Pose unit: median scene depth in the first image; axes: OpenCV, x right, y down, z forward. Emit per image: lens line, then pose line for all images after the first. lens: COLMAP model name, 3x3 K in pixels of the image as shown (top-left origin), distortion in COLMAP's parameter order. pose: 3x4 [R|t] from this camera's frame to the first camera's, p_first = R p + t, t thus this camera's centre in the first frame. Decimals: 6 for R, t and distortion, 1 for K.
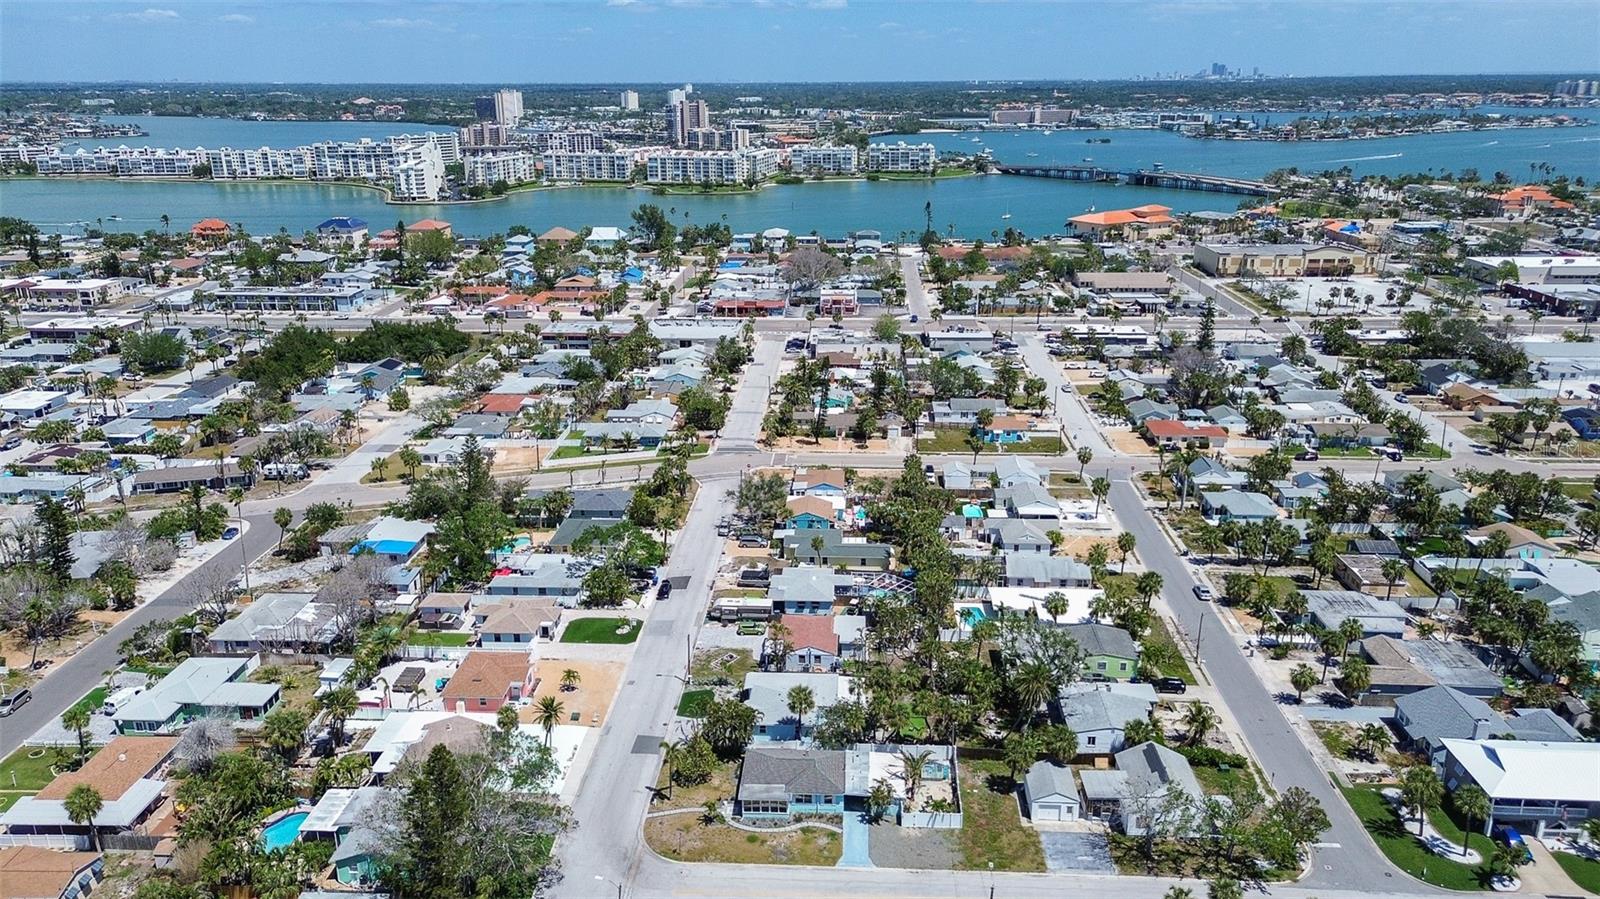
lens RADIAL K [[1143.6, 0, 800.0], [0, 1143.6, 449.5], [0, 0, 1]] dist [0.070835, -0.045890]
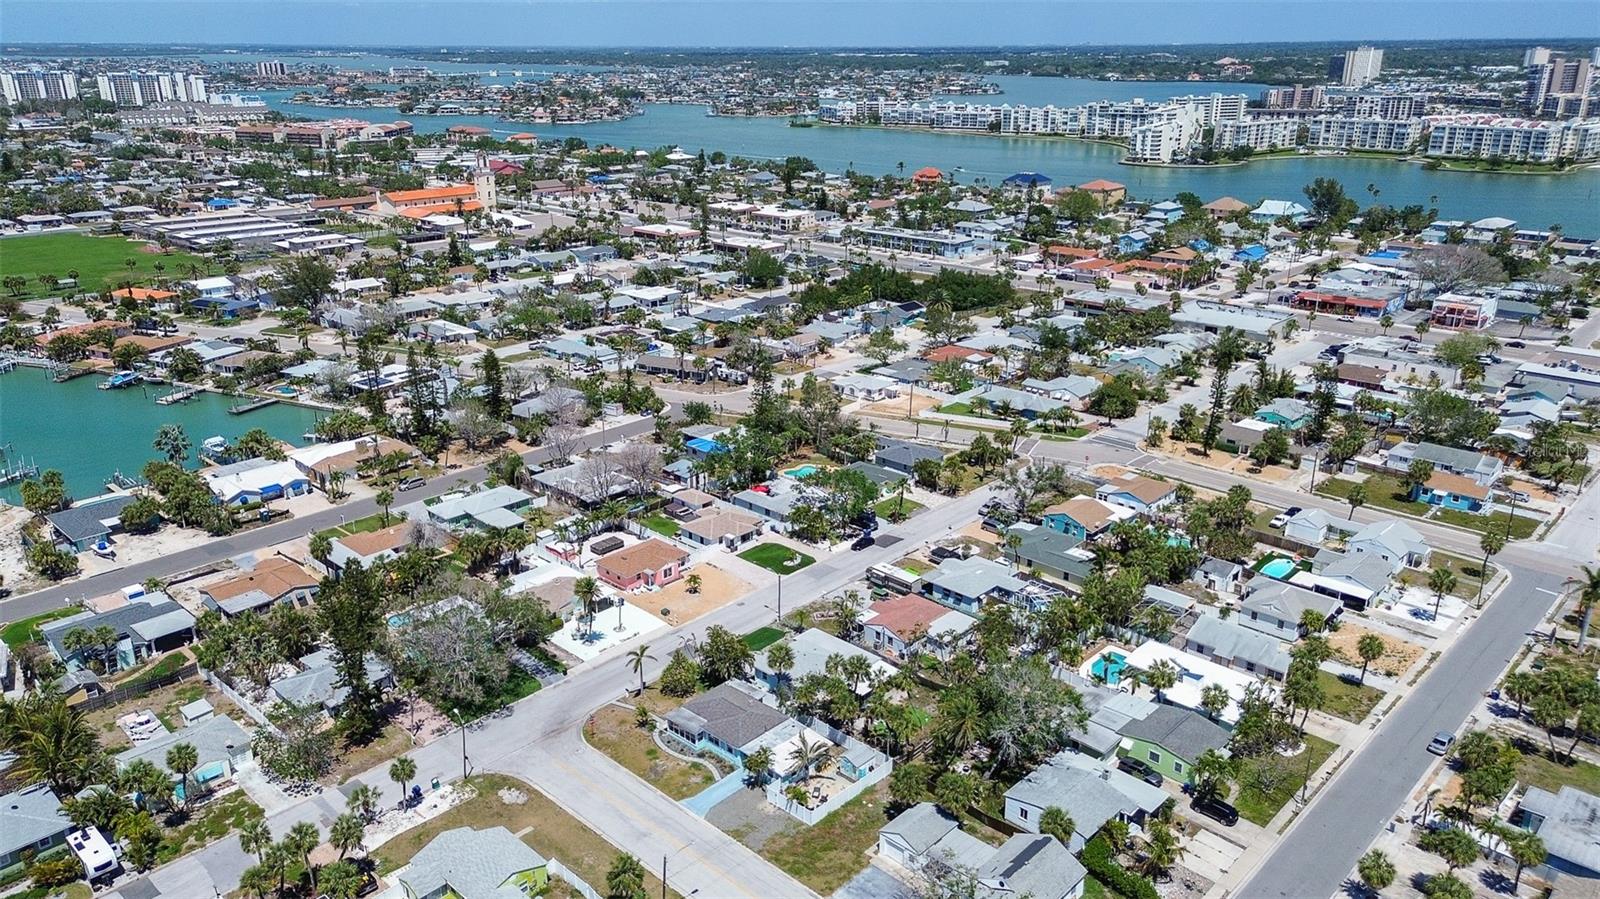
lens RADIAL K [[1143.6, 0, 800.0], [0, 1143.6, 449.5], [0, 0, 1]] dist [0.070835, -0.045890]
pose [[0.759656, 0.219535, -0.612150, 0.318206], [-0.200410, 0.974514, 0.100788, -0.036393], [0.618675, 0.046116, 0.784292, 0.108162]]
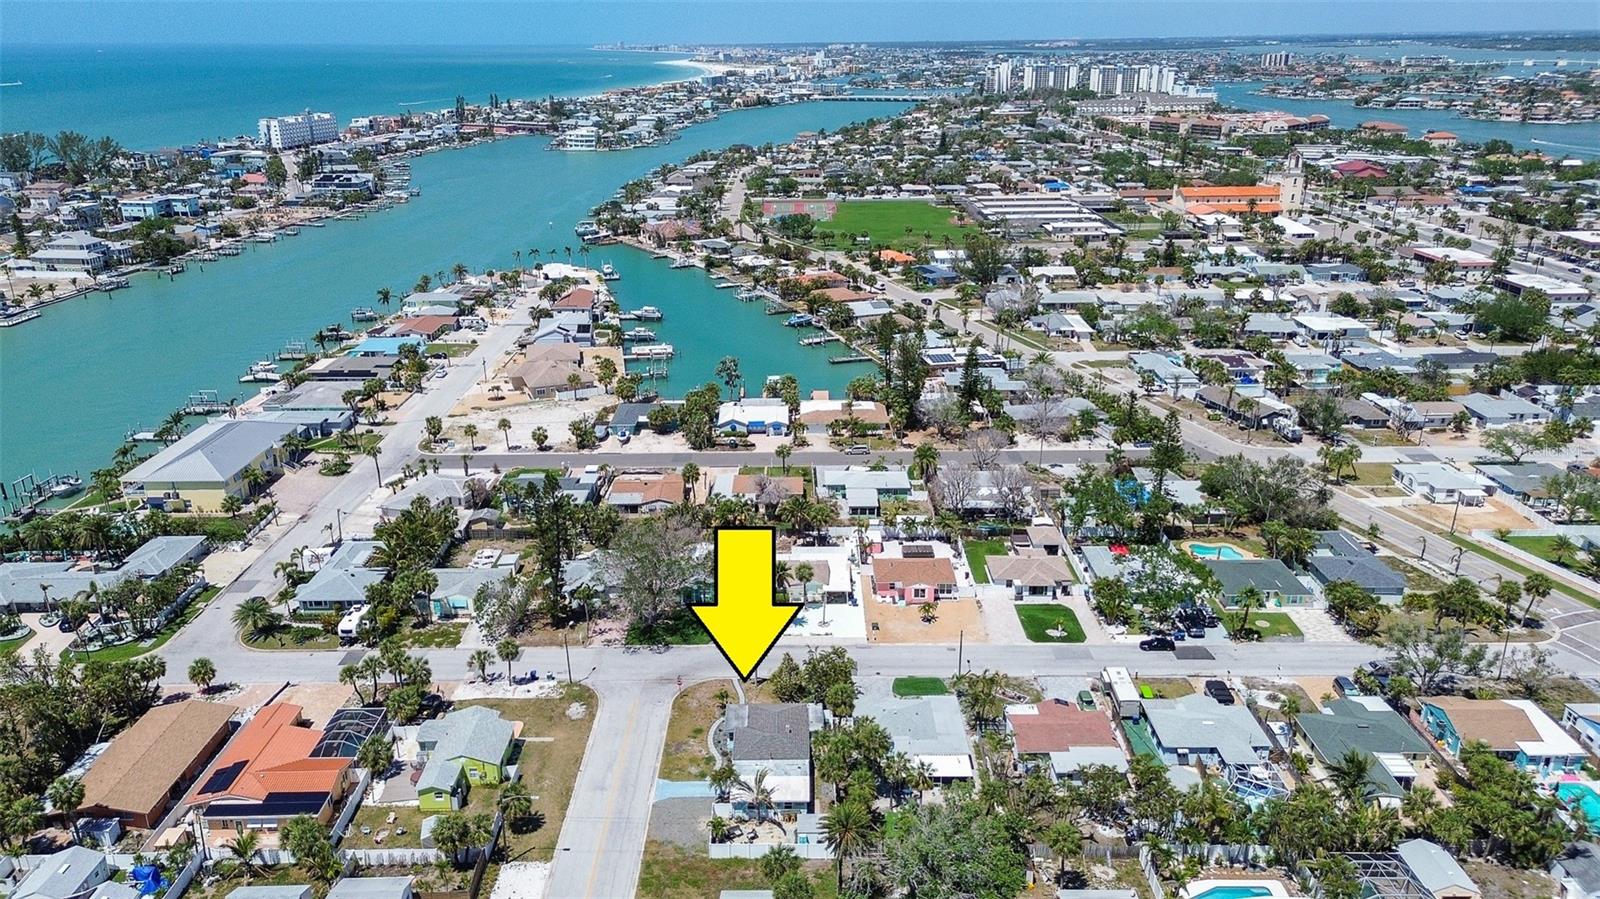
lens RADIAL K [[1143.6, 0, 800.0], [0, 1143.6, 449.5], [0, 0, 1]] dist [0.070835, -0.045890]
pose [[0.051797, 0.340379, -0.938861, 0.441151], [-0.299754, 0.902073, 0.310504, -0.137196], [0.952609, 0.265344, 0.148755, 0.409886]]
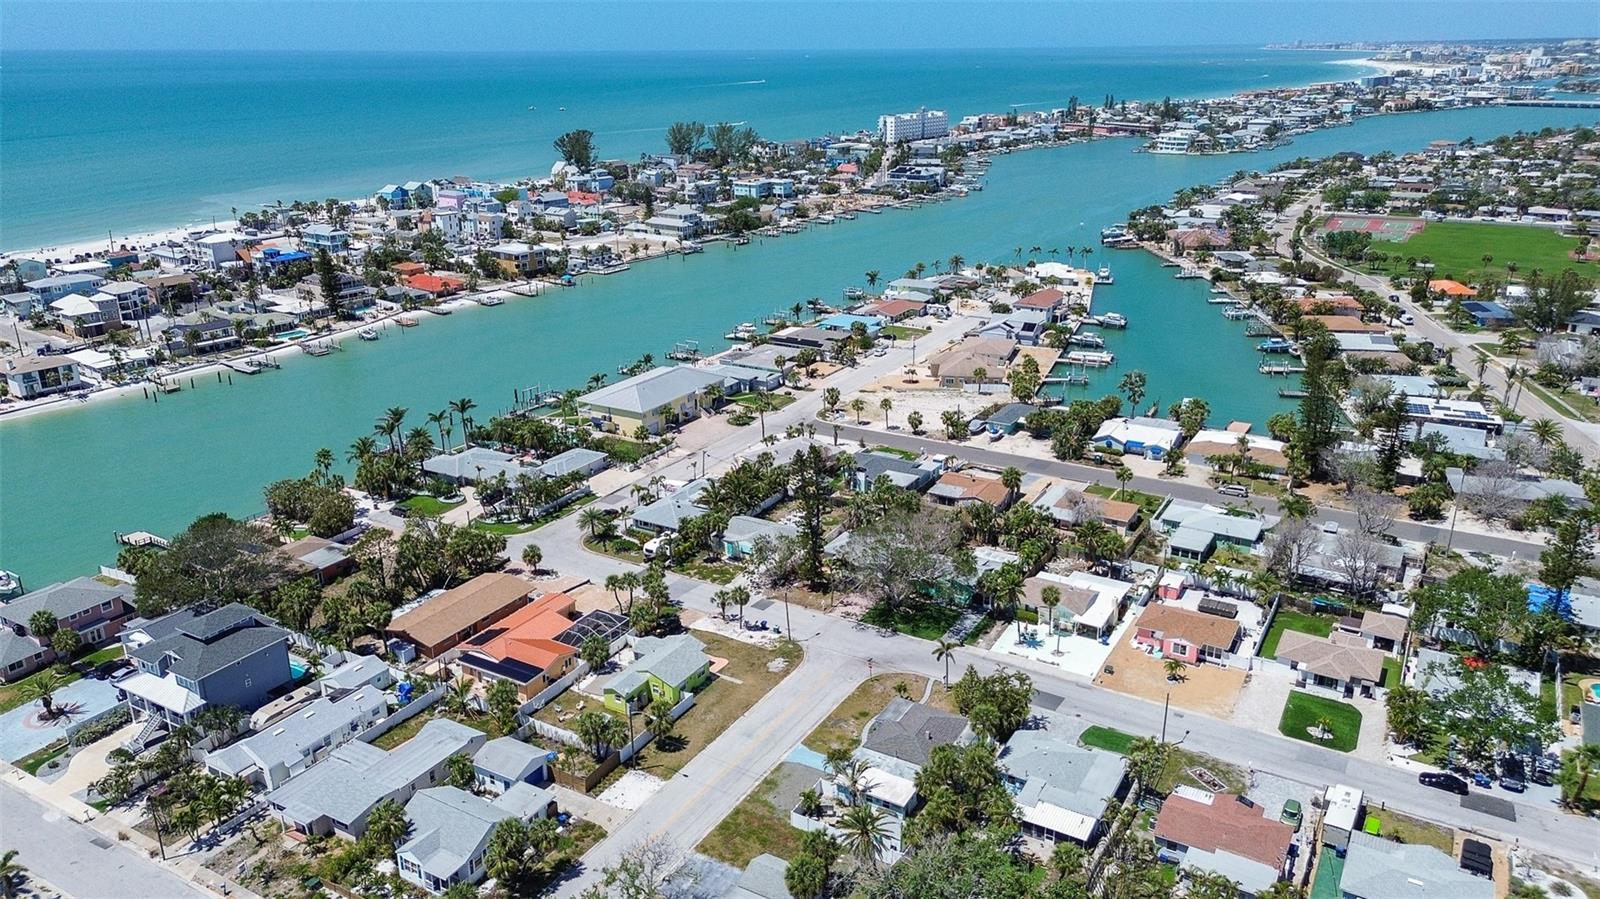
lens RADIAL K [[1143.6, 0, 800.0], [0, 1143.6, 449.5], [0, 0, 1]] dist [0.070835, -0.045890]
pose [[-0.462747, 0.301959, -0.833478, 0.411565], [-0.262564, 0.851329, 0.454201, -0.185264], [0.846714, 0.429022, -0.314667, 0.570844]]
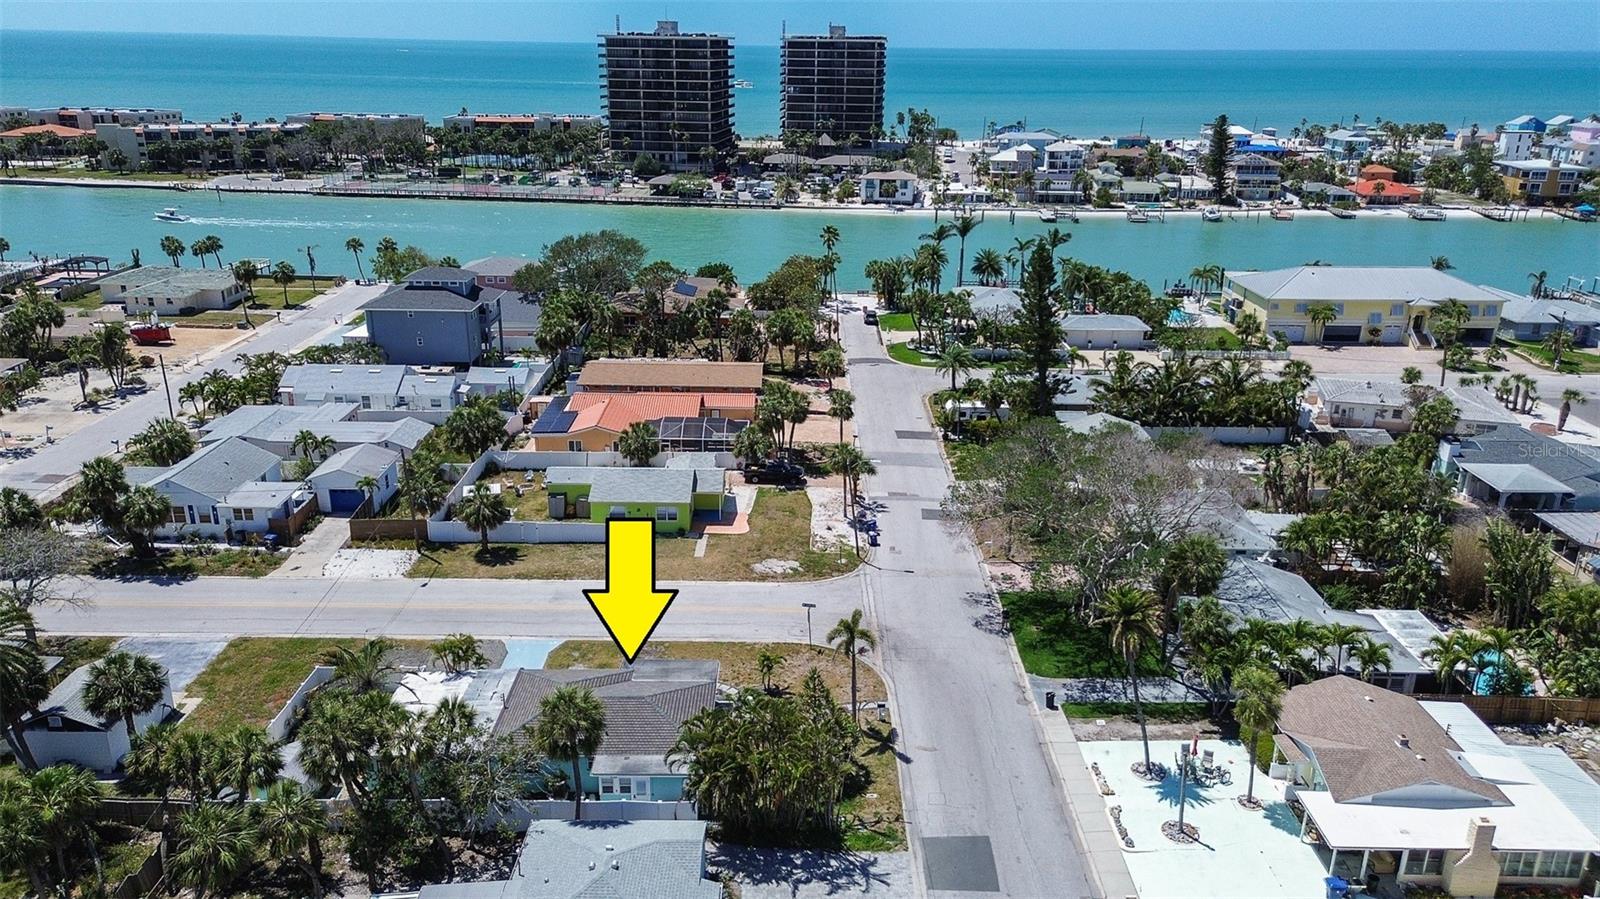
lens RADIAL K [[1143.6, 0, 800.0], [0, 1143.6, 449.5], [0, 0, 1]] dist [0.070835, -0.045890]
pose [[-0.998907, 0.008292, -0.045996, -0.031848], [-0.021230, 0.796243, 0.604604, -0.054697], [0.041637, 0.604920, -0.795197, 0.673600]]
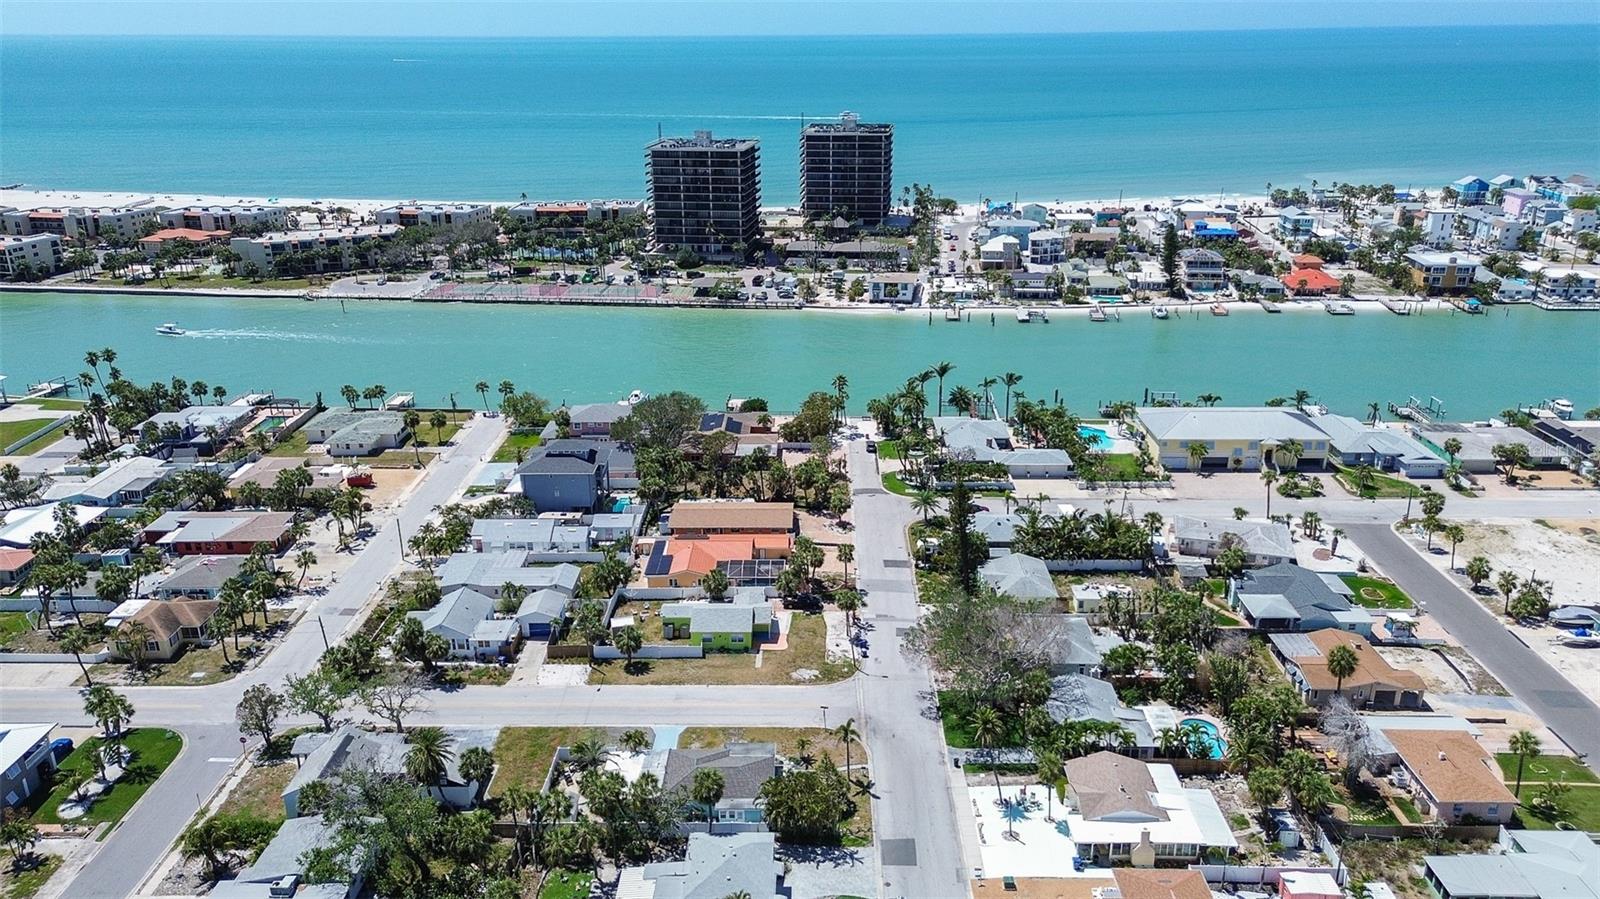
lens RADIAL K [[1143.6, 0, 800.0], [0, 1143.6, 449.5], [0, 0, 1]] dist [0.070835, -0.045890]
pose [[-0.999416, 0.022801, -0.025460, -0.025705], [0.002424, 0.790348, 0.612653, -0.255650], [0.034091, 0.612233, -0.789942, 0.803034]]
